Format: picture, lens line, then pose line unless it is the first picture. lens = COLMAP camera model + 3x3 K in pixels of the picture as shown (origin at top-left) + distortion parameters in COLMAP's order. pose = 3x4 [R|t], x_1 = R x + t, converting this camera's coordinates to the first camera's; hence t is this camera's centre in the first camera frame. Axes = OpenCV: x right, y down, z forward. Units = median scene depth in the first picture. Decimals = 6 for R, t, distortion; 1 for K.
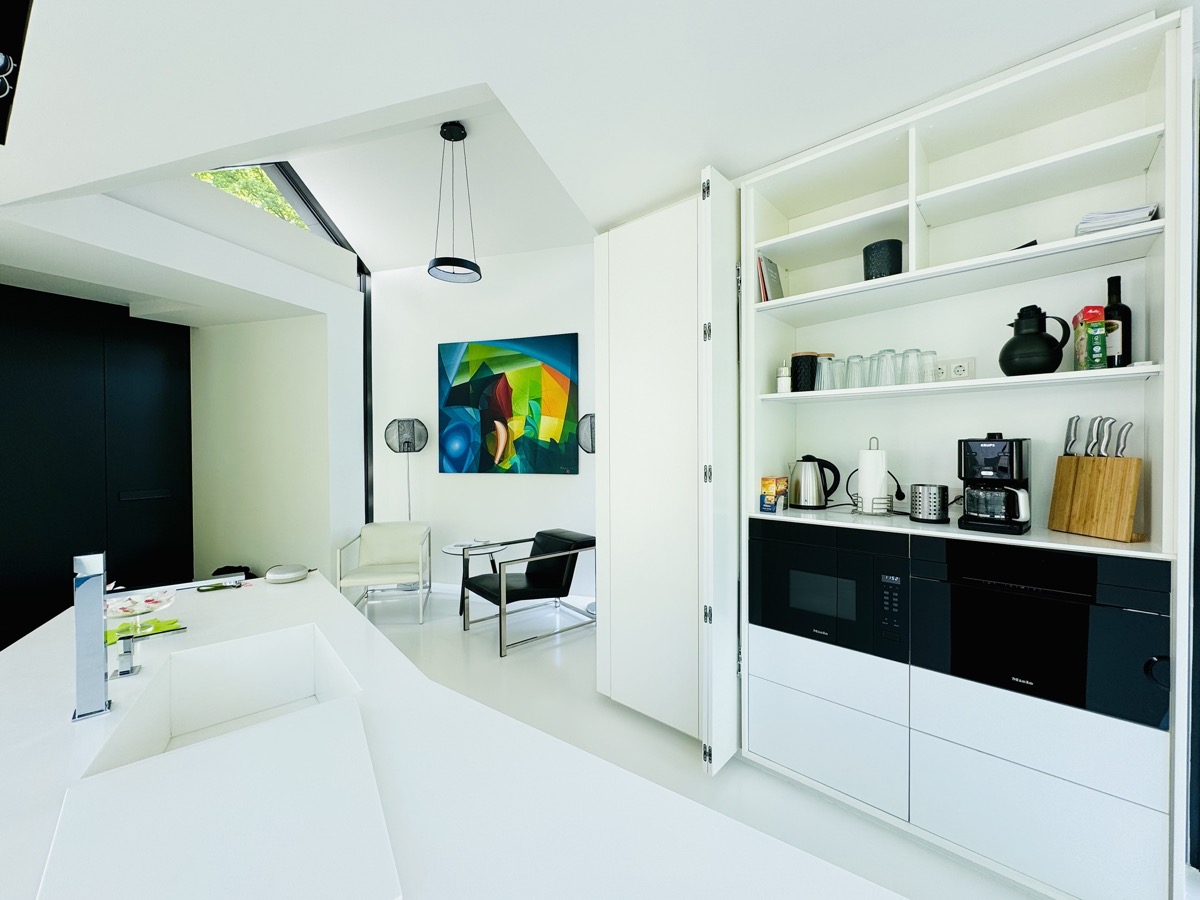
lens RADIAL K [[479.8, 0, 600.0], [0, 479.8, 450.0], [0, 0, 1]] dist [-0.000178, 0.000190]
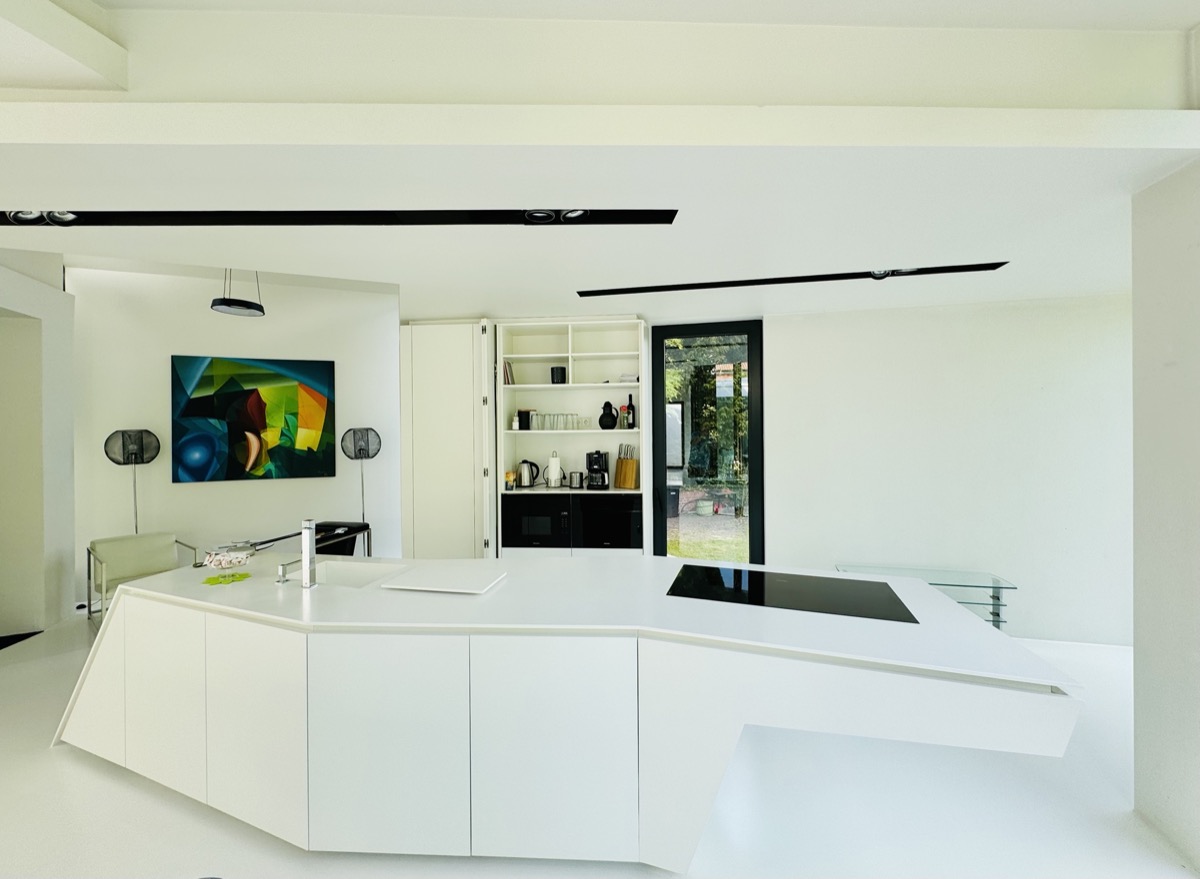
lens RADIAL K [[495.7, 0, 600.0], [0, 495.7, 439.5], [0, 0, 1]] dist [-0.000385, 0.000094]
pose [[0.774778, -0.011923, 0.632121, -0.317733], [0.010947, 0.999925, 0.005442, -0.042260], [-0.632138, 0.002703, 0.774851, -0.400576]]
